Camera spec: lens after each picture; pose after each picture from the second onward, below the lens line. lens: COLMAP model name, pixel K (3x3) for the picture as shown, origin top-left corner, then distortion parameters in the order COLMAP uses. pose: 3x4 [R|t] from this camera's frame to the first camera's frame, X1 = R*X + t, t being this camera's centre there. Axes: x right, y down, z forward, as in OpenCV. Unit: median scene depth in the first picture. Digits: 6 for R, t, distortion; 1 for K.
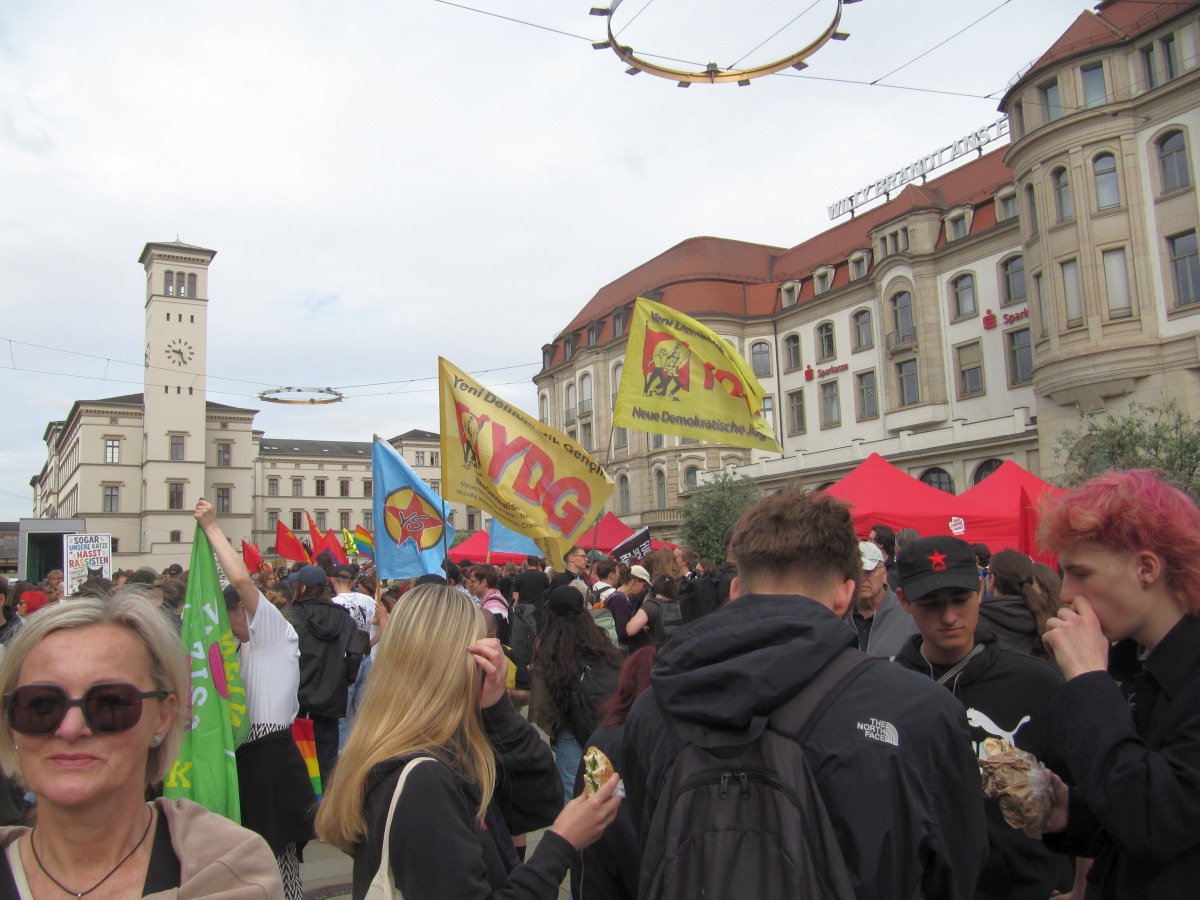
lens RADIAL K [[993.4, 0, 591.7], [0, 993.4, 450.4], [0, 0, 1]] dist [-0.052266, 0.026394]
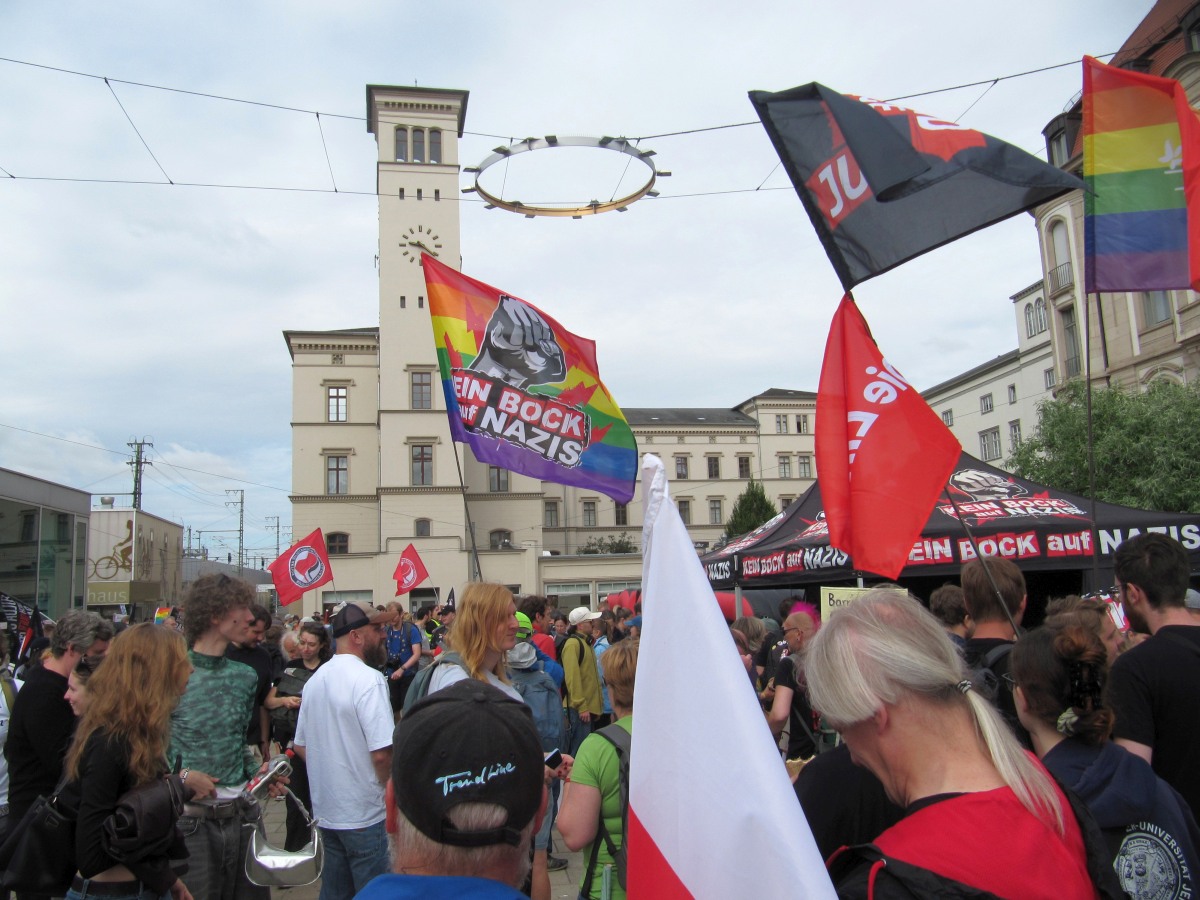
lens RADIAL K [[993.4, 0, 582.5], [0, 993.4, 452.7], [0, 0, 1]] dist [-0.052266, 0.026394]
pose [[0.939266, -0.050294, -0.339485, -0.138821], [0.047402, 0.998734, -0.016811, 0.072990], [0.339901, -0.000302, 0.940461, 0.572808]]
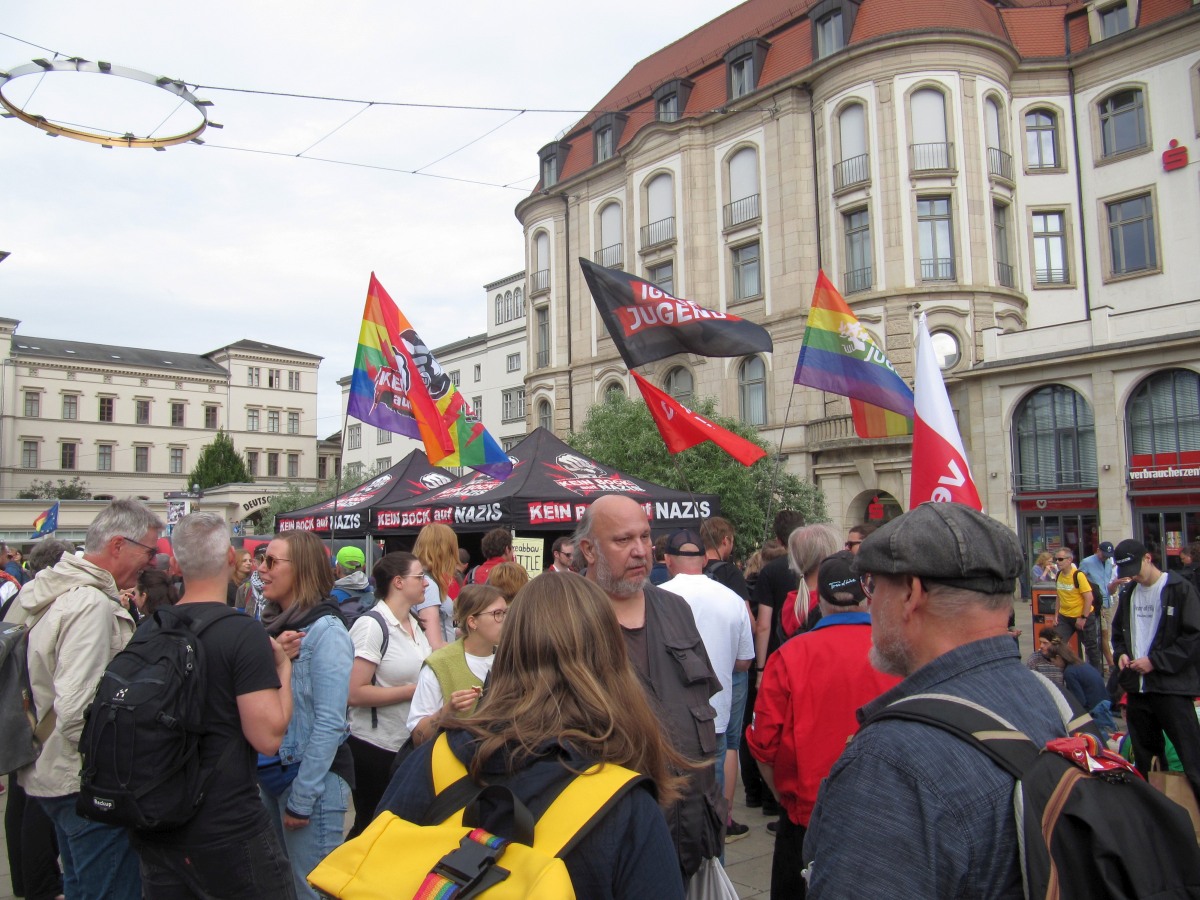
lens RADIAL K [[993.4, 0, 587.2], [0, 993.4, 446.8], [0, 0, 1]] dist [-0.052266, 0.026394]
pose [[0.979064, 0.033506, 0.200778, -0.168032], [-0.038917, 0.998976, 0.023064, 0.069805], [-0.199800, -0.030395, 0.979365, 0.535429]]
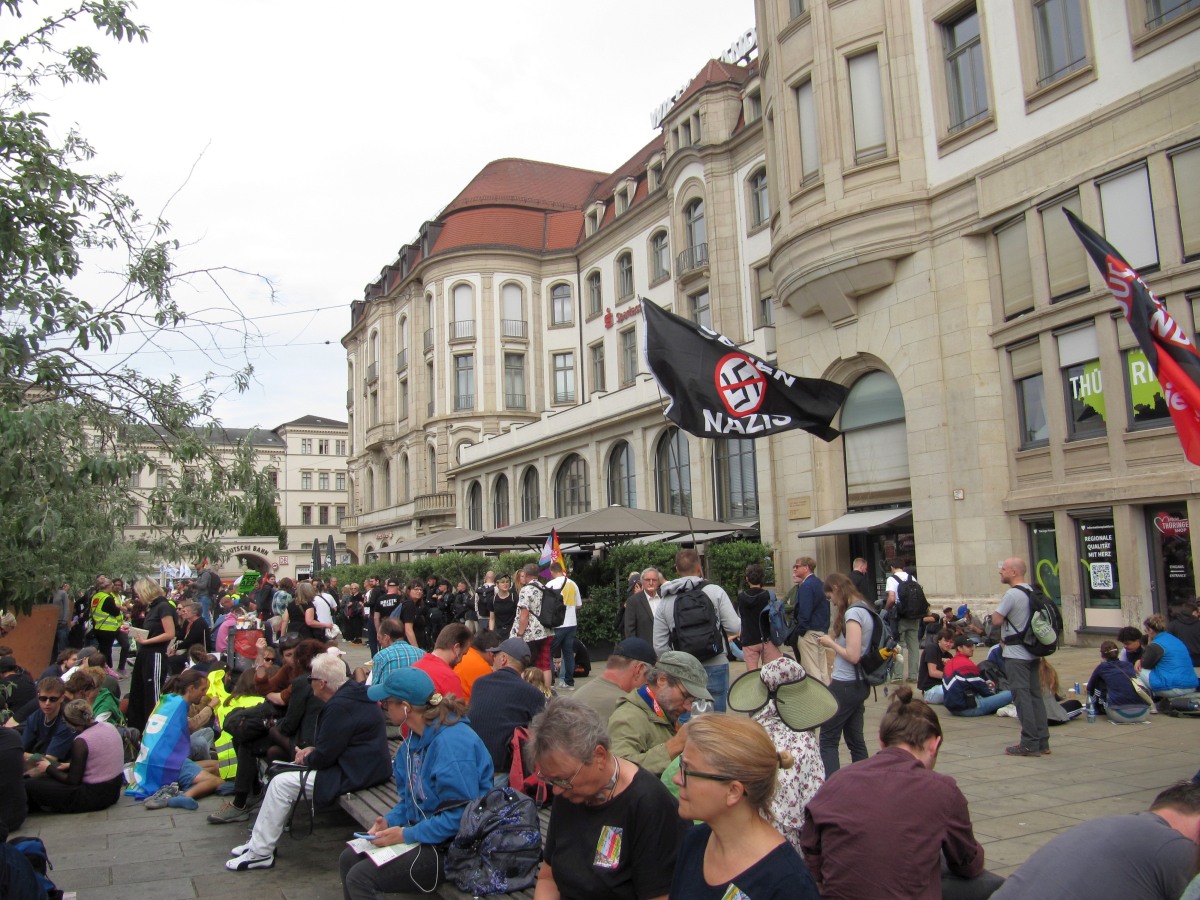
lens RADIAL K [[993.4, 0, 587.2], [0, 993.4, 440.7], [0, 0, 1]] dist [-0.052266, 0.026394]
pose [[0.999892, -0.003161, -0.014370, 0.204044], [0.003056, 0.999968, -0.007349, 0.022173], [0.014393, 0.007304, 0.999870, 0.214077]]
